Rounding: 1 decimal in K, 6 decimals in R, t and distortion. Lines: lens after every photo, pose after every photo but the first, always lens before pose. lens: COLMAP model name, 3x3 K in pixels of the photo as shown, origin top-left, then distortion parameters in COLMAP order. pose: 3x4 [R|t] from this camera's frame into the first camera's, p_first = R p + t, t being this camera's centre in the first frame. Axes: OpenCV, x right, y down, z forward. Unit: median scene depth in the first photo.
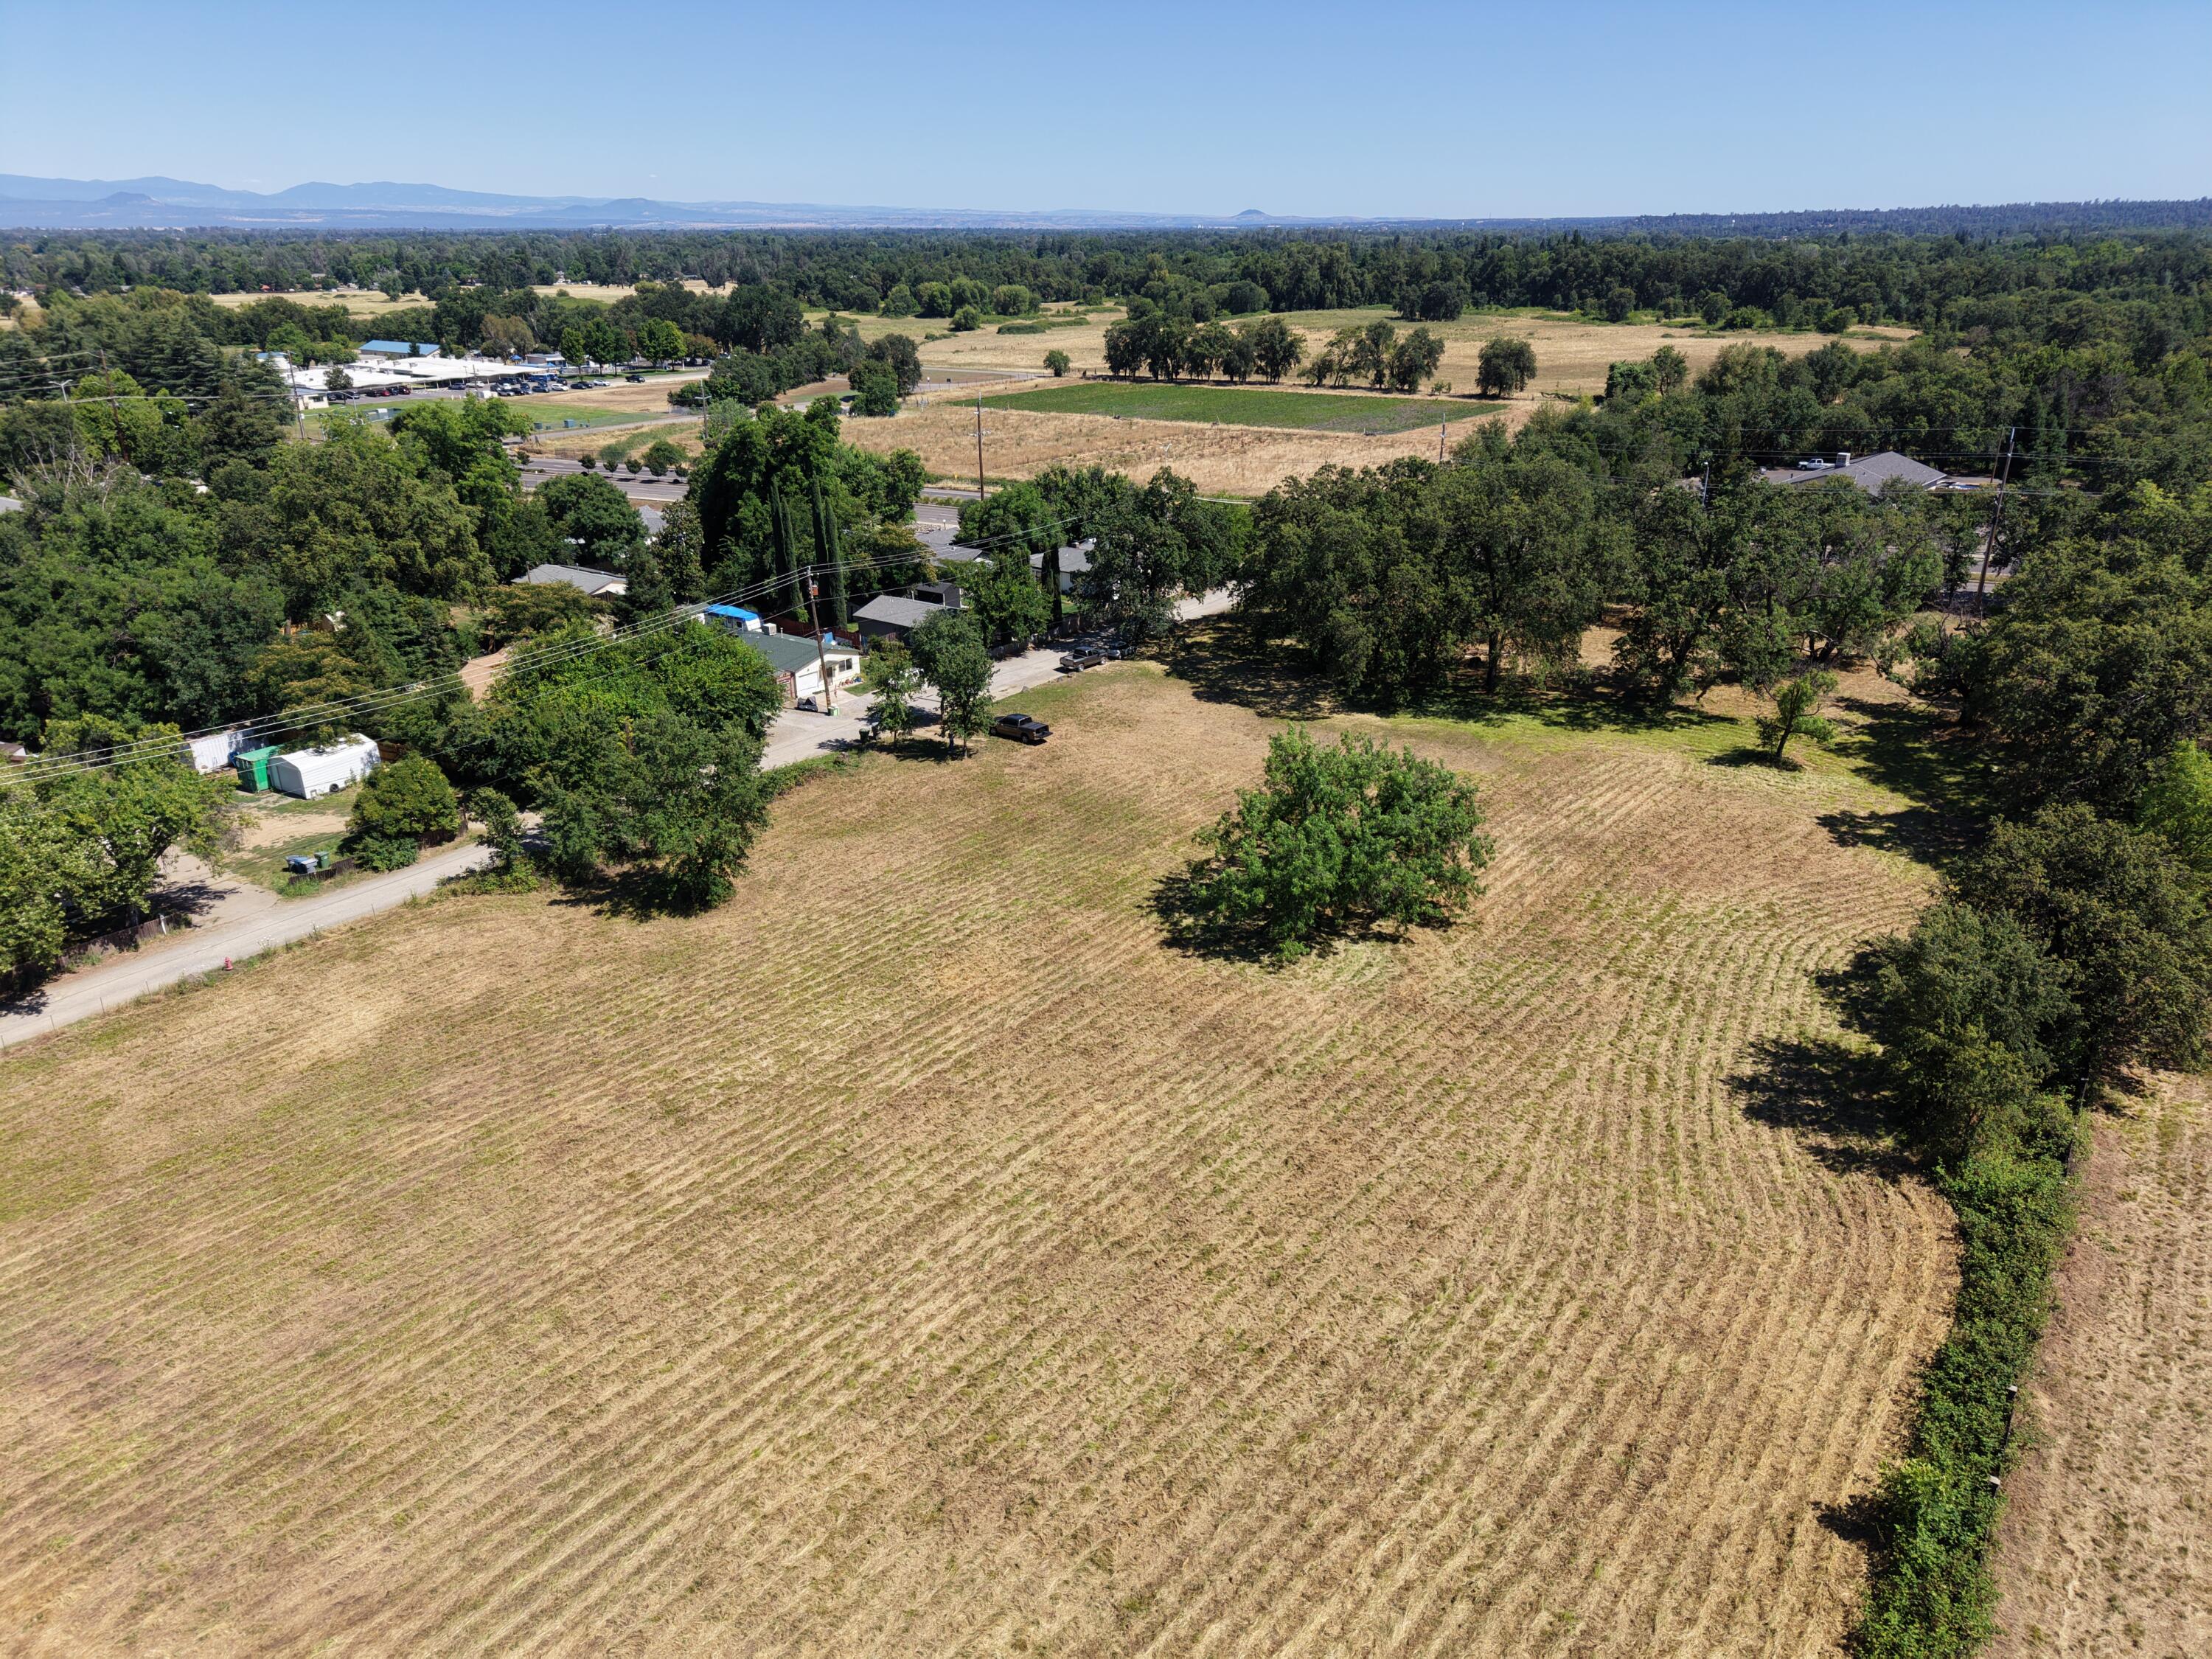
lens RADIAL K [[1462.0, 0, 1110.0], [0, 1462.0, 828.7], [0, 0, 1]] dist [0.023824, -0.018352]
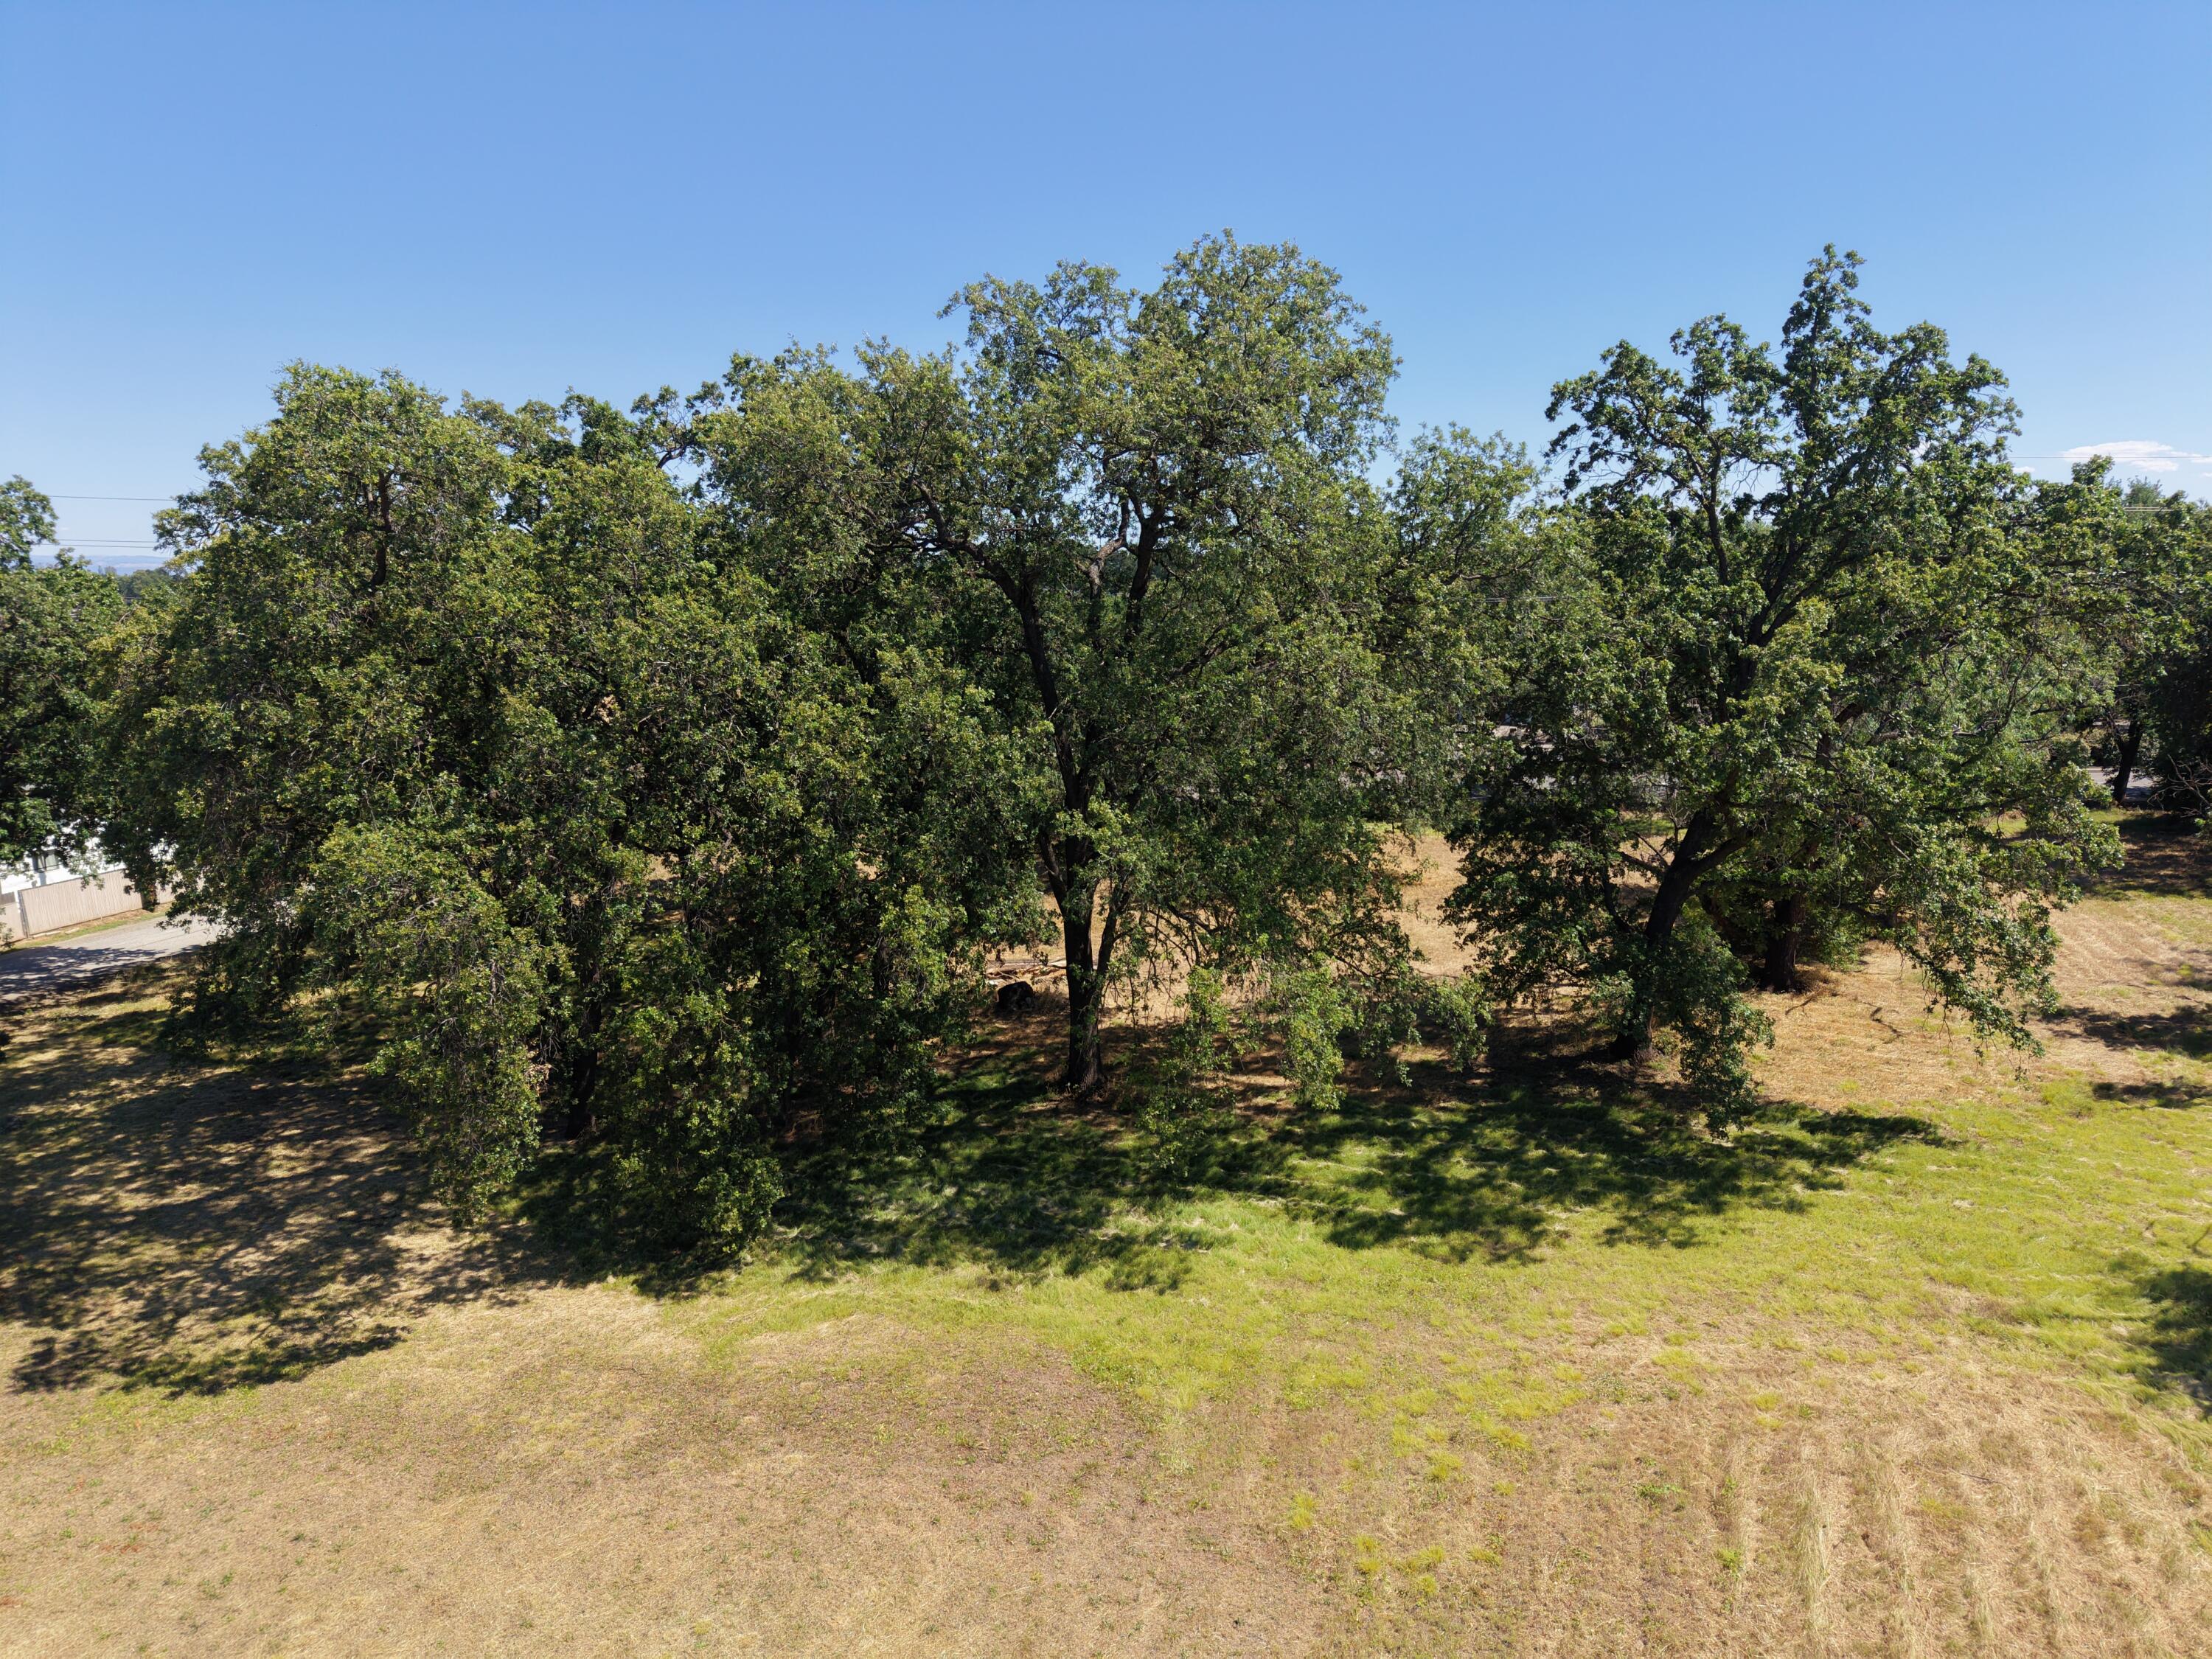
lens RADIAL K [[1462.0, 0, 1099.4], [0, 1462.0, 829.1], [0, 0, 1]] dist [0.023824, -0.018352]
pose [[0.942763, -0.058527, 0.328287, 0.255552], [0.128193, 0.972435, -0.194773, -0.133211], [-0.307839, 0.225709, 0.924279, 1.079437]]
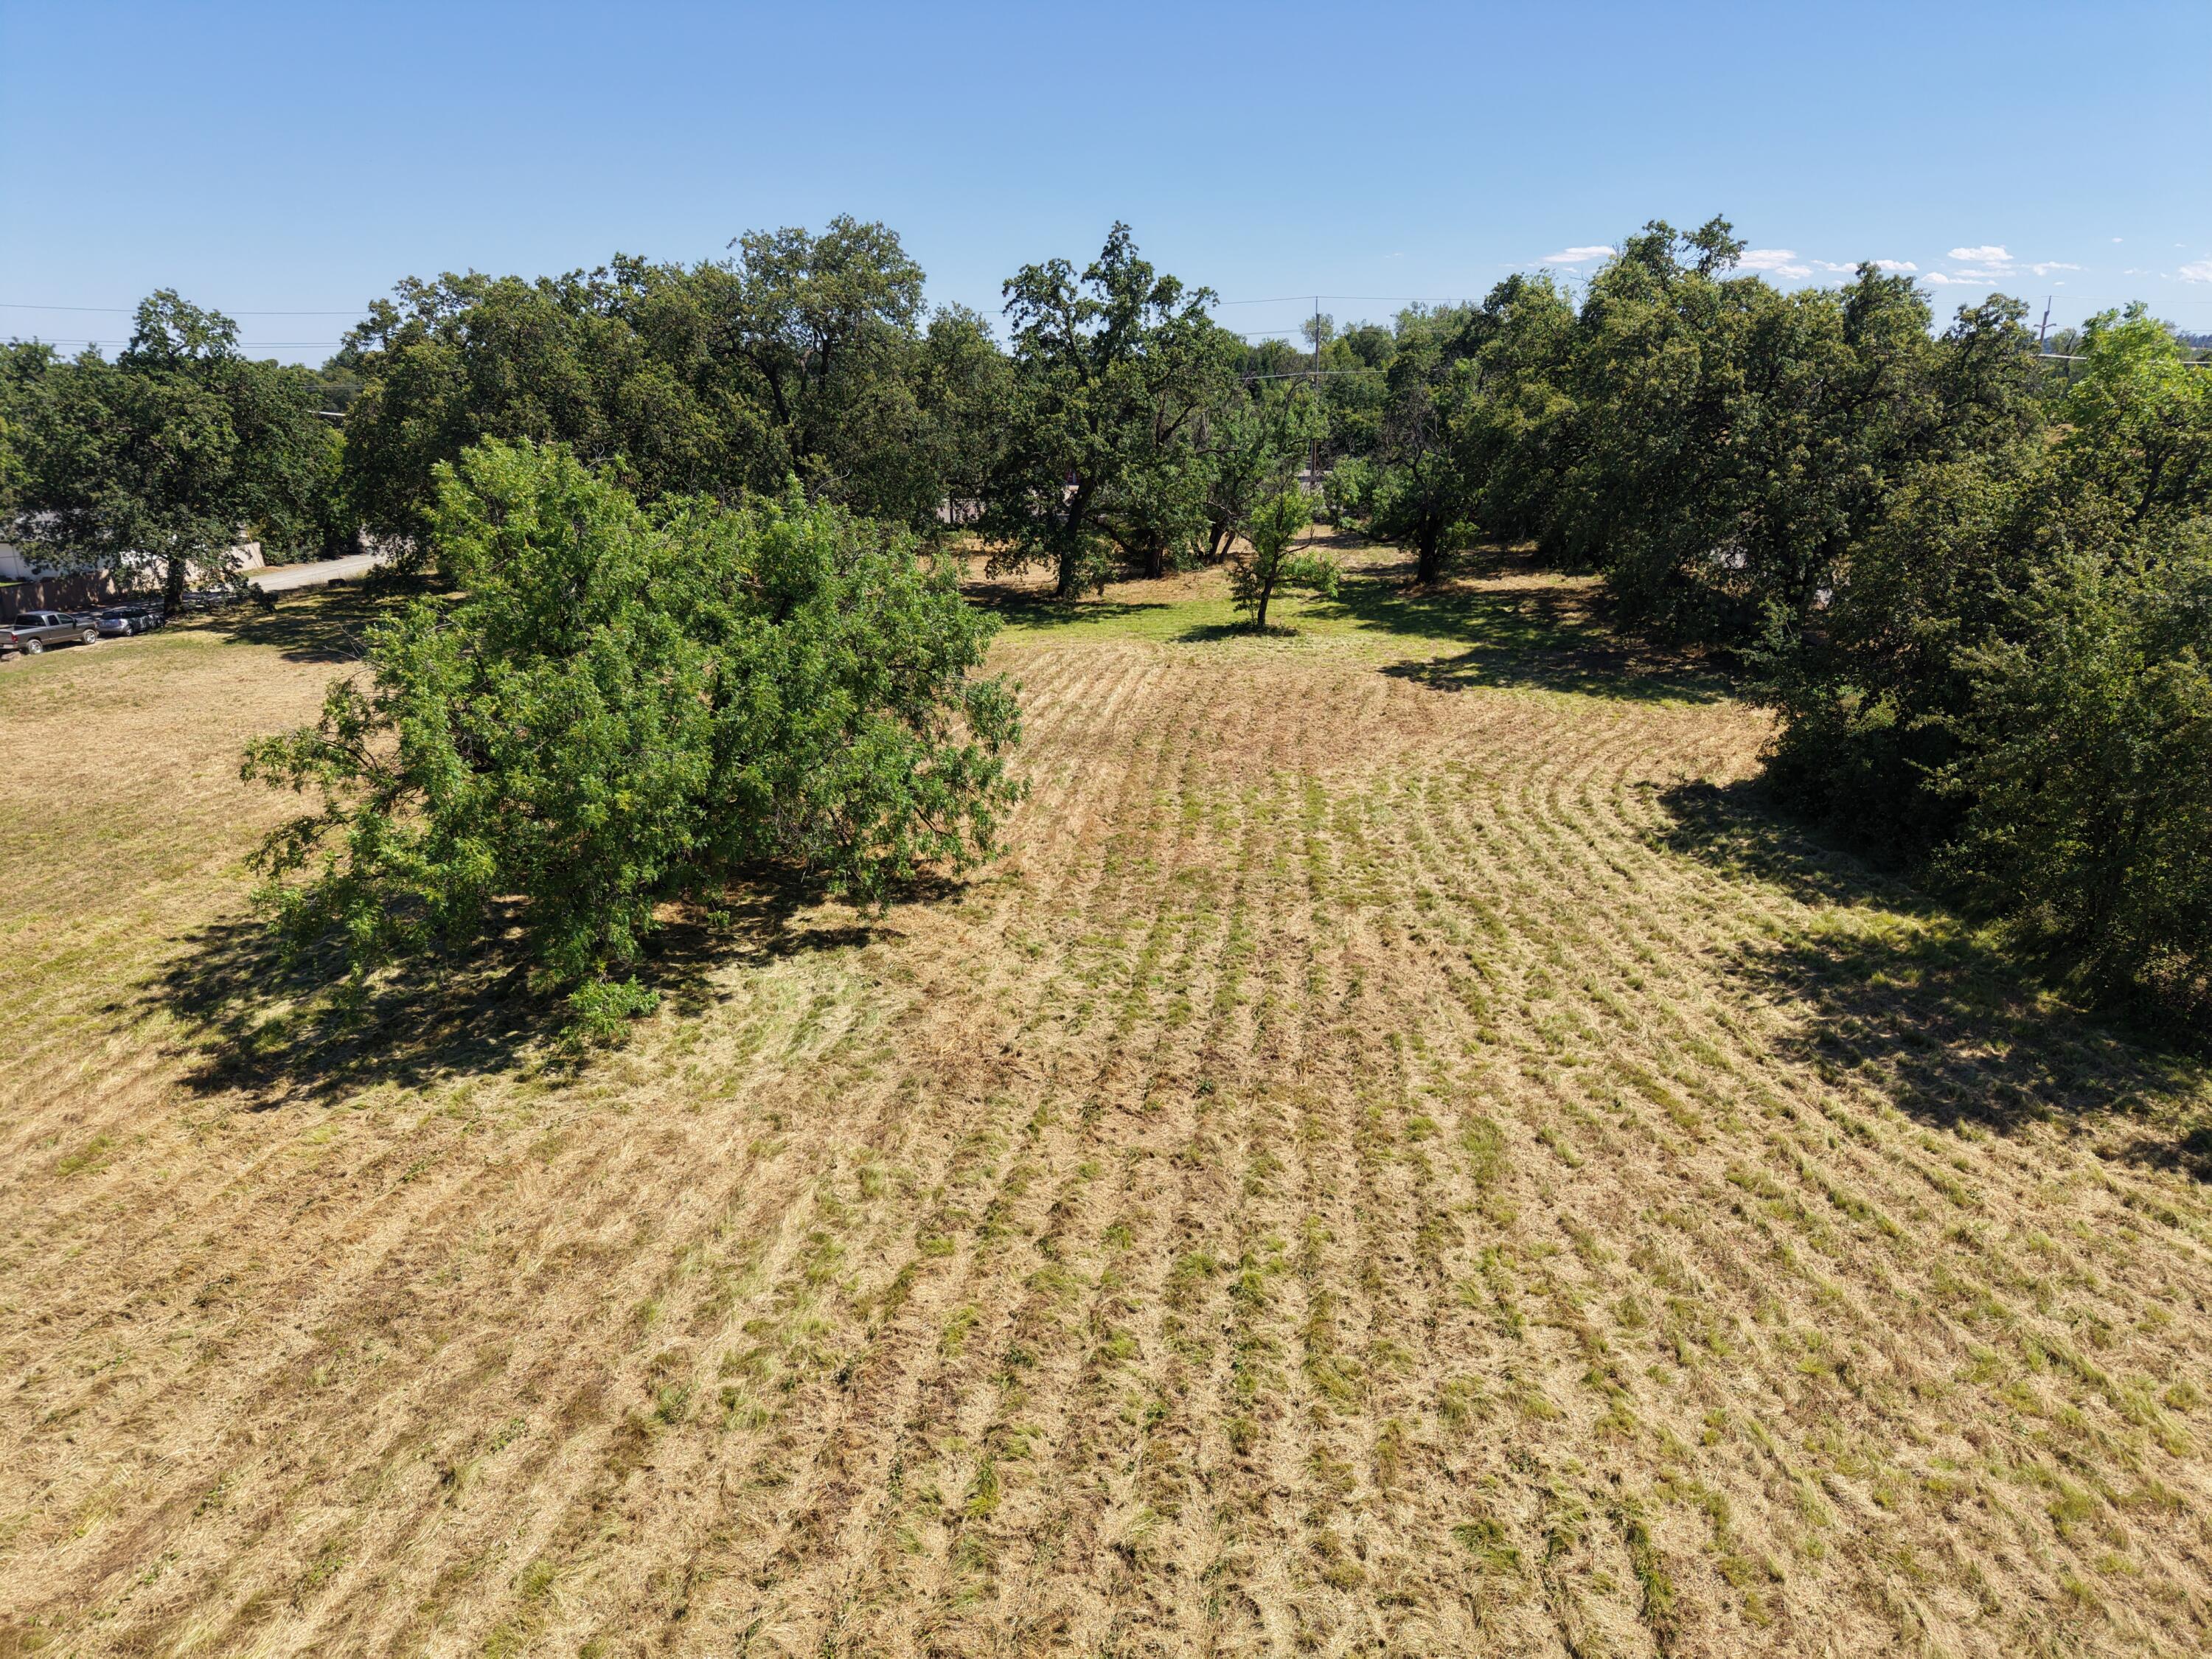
lens RADIAL K [[1462.0, 0, 1104.1], [0, 1462.0, 841.2], [0, 0, 1]] dist [0.023824, -0.018352]
pose [[0.855987, -0.154637, 0.493329, 0.056606], [0.195430, 0.980201, -0.031845, 0.073635], [-0.478637, 0.123670, 0.869260, 0.595170]]
